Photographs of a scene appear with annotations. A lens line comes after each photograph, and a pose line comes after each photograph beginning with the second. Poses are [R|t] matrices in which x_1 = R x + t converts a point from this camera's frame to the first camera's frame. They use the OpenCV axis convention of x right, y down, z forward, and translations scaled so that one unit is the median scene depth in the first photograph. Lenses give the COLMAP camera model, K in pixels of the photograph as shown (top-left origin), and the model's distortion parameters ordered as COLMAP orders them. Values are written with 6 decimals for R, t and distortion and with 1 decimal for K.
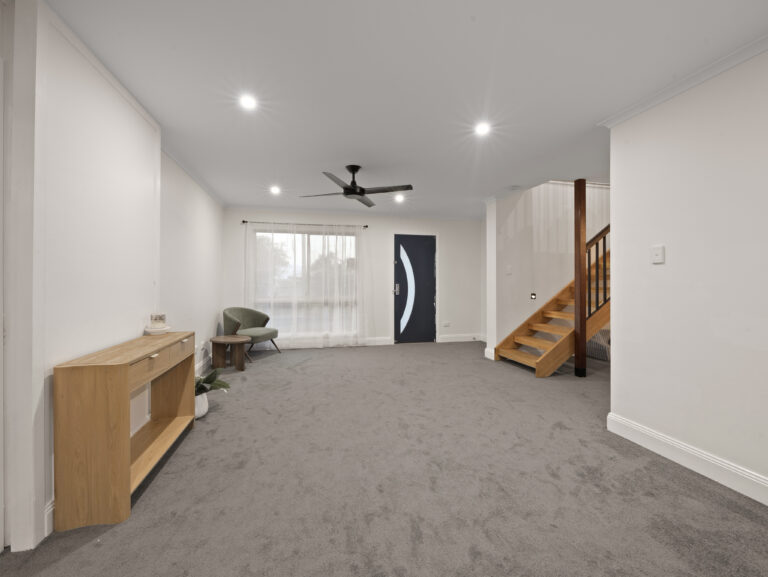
lens RADIAL K [[336.0, 0, 381.9], [0, 336.0, 273.9], [0, 0, 1]] dist [-0.003303, -0.000386]
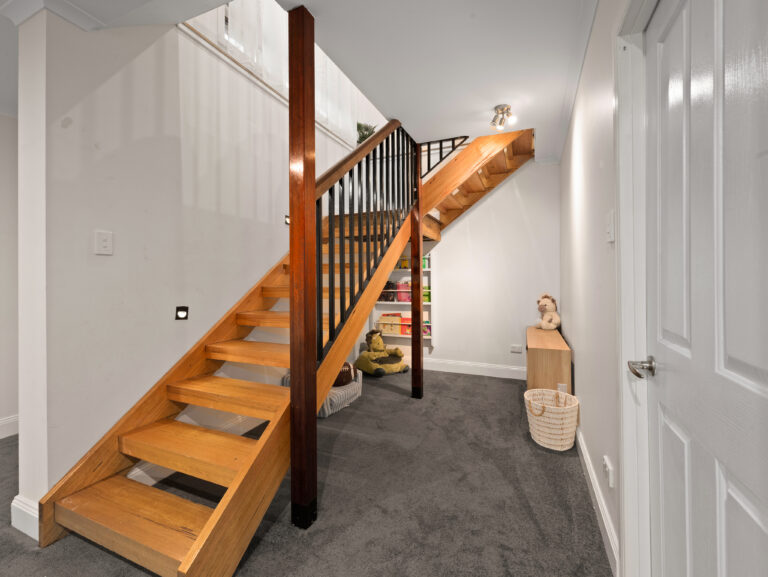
lens RADIAL K [[336.0, 0, 381.9], [0, 336.0, 273.9], [0, 0, 1]] dist [-0.003303, -0.000386]
pose [[0.592312, 0.002723, 0.805704, 0.274752], [-0.008587, 0.999959, 0.002934, 0.016188], [-0.805663, -0.008656, 0.592311, 0.580187]]
